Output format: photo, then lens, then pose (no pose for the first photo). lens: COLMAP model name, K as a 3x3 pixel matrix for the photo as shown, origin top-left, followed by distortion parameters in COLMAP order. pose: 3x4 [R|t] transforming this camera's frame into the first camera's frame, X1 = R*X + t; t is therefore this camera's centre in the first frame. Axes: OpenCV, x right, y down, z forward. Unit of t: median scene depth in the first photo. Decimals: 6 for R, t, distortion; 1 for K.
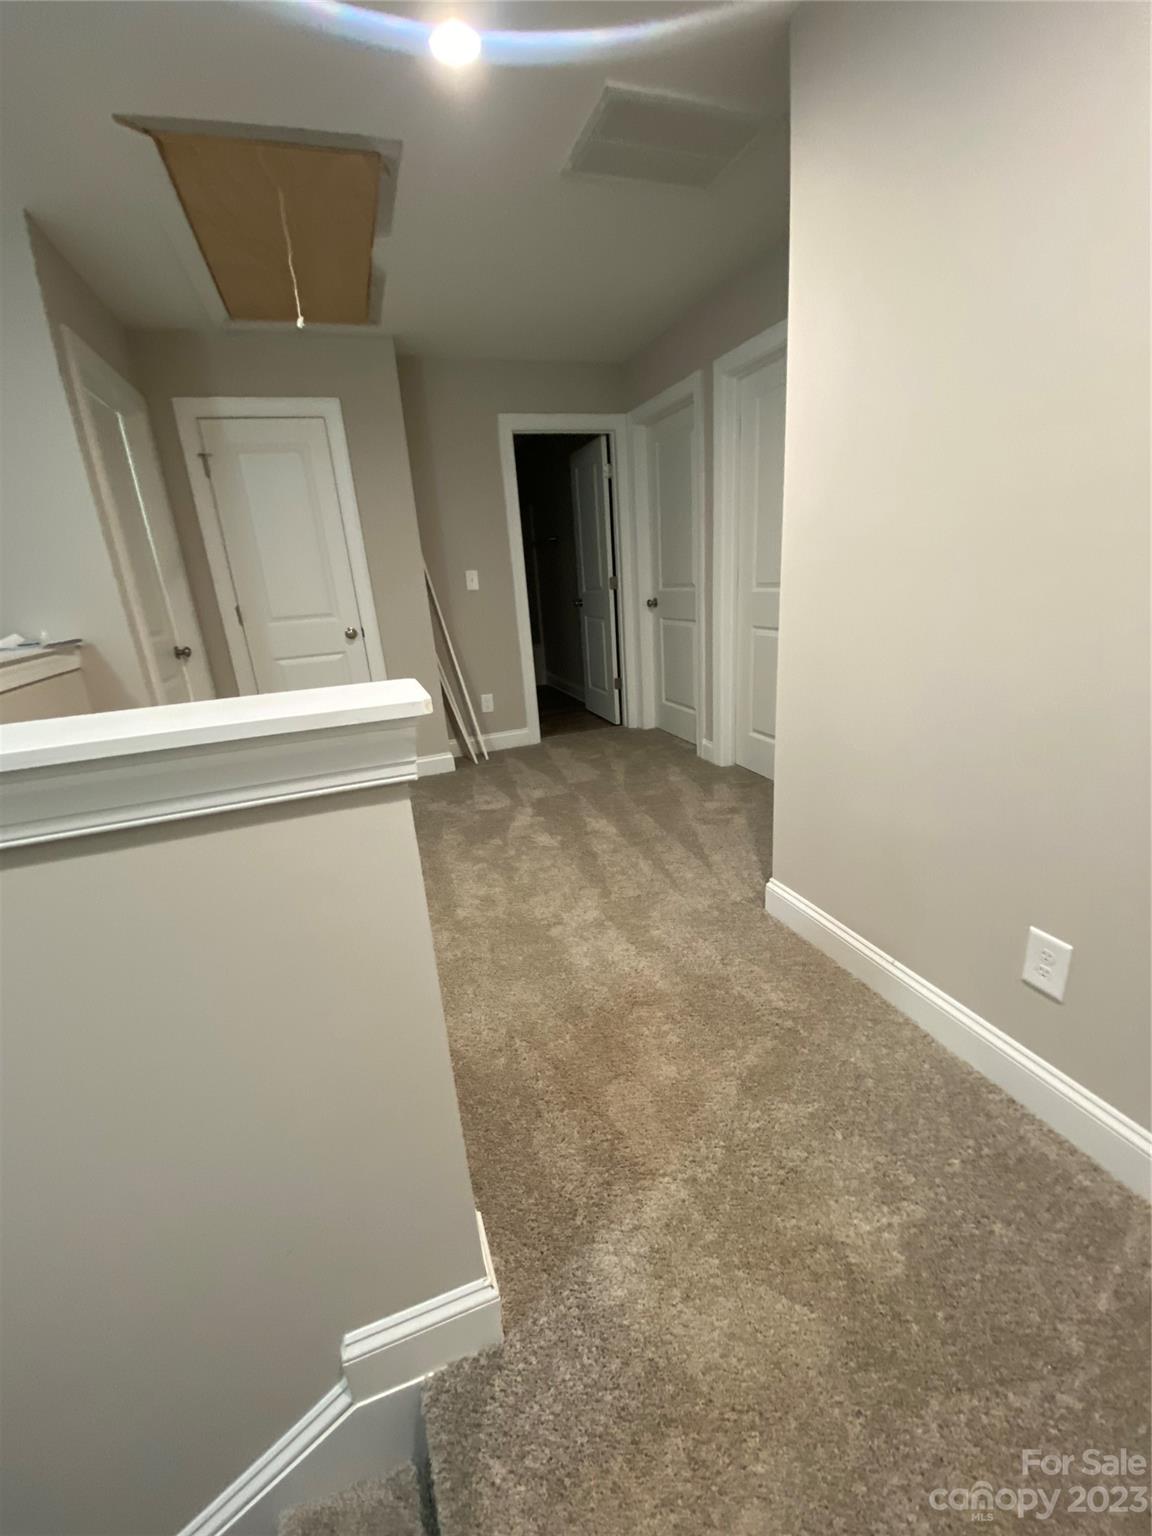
lens RADIAL K [[618.2, 0, 575.3], [0, 618.2, 769.6], [0, 0, 1]] dist [0.003202, -0.011660]
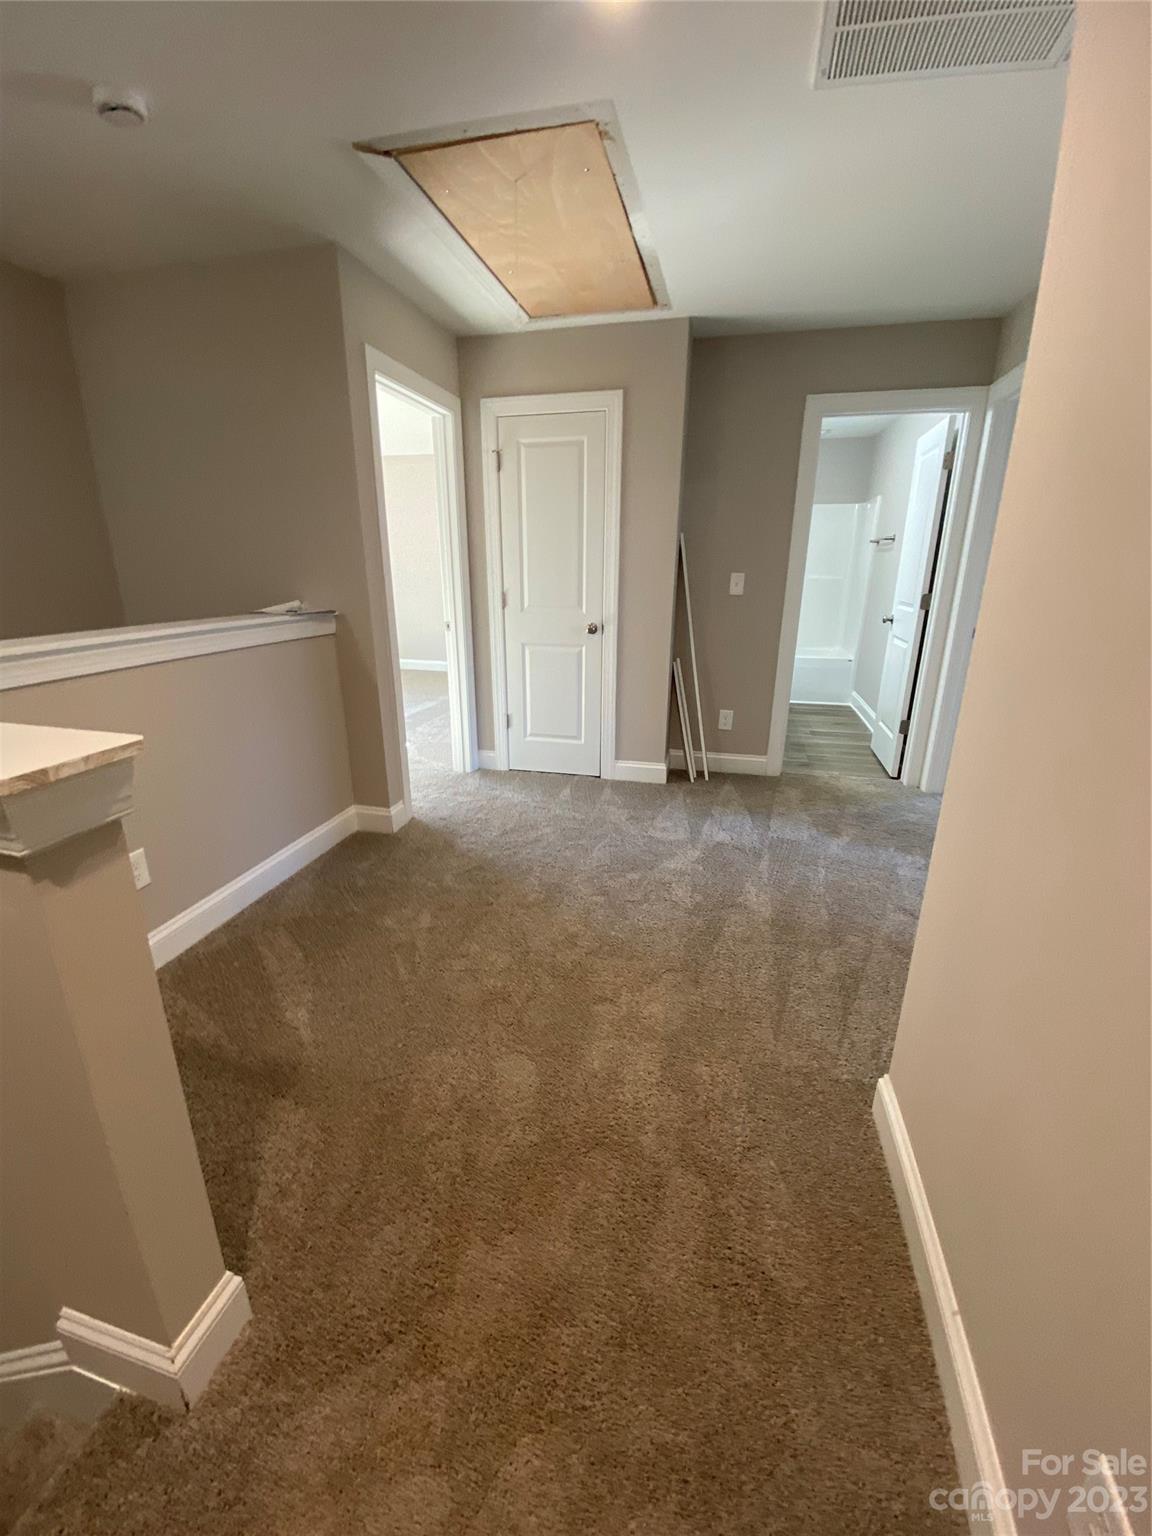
lens RADIAL K [[618.2, 0, 573.8], [0, 618.2, 762.2], [0, 0, 1]] dist [0.003202, -0.011660]
pose [[0.822544, 0.246105, -0.512692, 0.191725], [-0.235139, 0.968022, 0.087427, -0.091414], [0.517814, 0.048641, 0.854110, 0.140387]]
